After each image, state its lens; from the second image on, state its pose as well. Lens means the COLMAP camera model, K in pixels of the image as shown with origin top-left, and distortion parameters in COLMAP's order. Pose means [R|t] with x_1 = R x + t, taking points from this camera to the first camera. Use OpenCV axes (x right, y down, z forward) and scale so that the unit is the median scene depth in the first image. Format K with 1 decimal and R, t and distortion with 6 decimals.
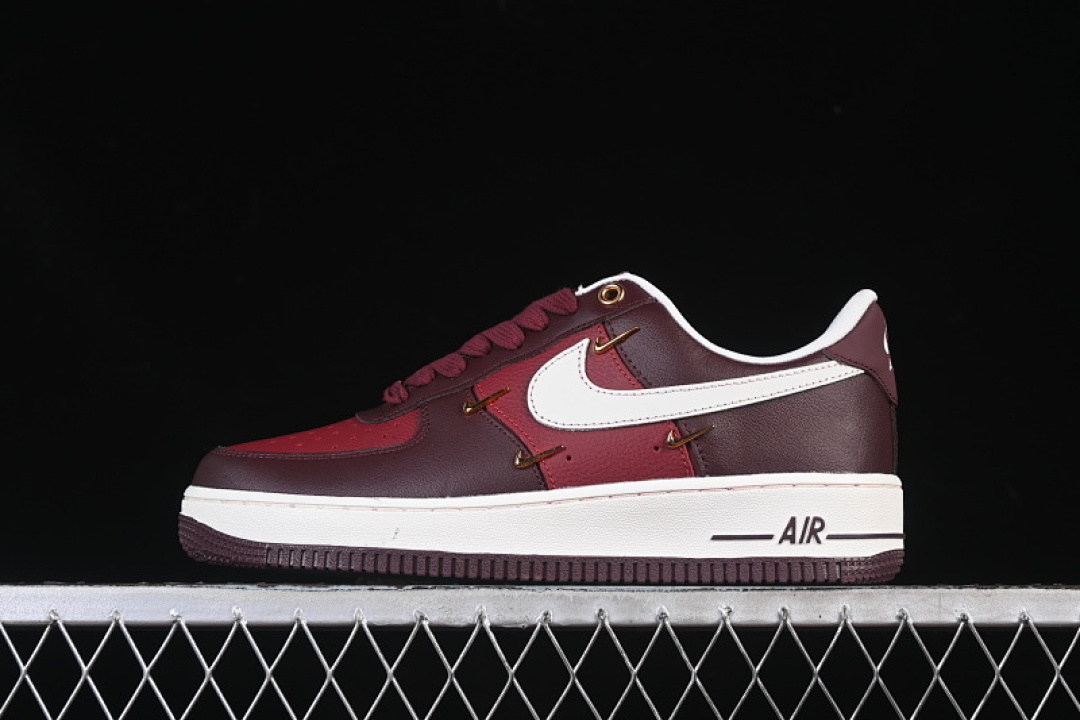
lens RADIAL K [[2381.5, 0, 540.6], [0, 2381.5, 364.2], [0, 0, 1]] dist [-0.028529, 0.000000]
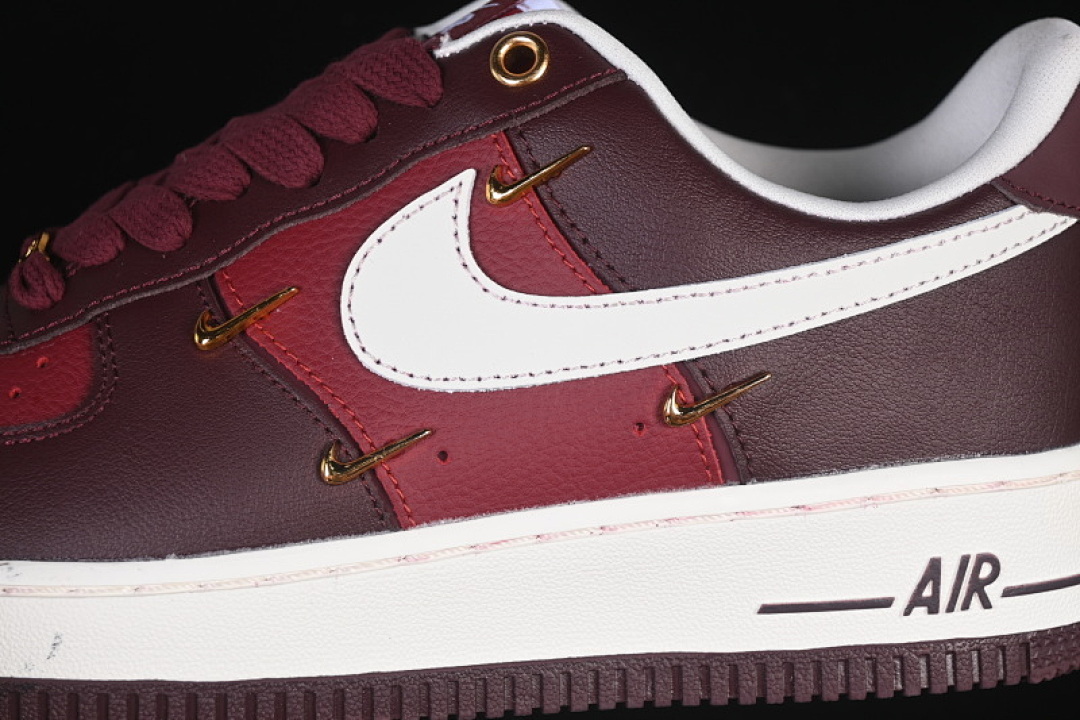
lens RADIAL K [[2381.5, 0, 545.8], [0, 2381.5, 355.6], [0, 0, 1]] dist [-0.028529, 0.000000]
pose [[0.990904, -0.044628, 0.126957, -0.024395], [0.012078, 0.969095, 0.246391, -0.086791], [-0.134029, -0.242616, 0.960819, 0.576689]]
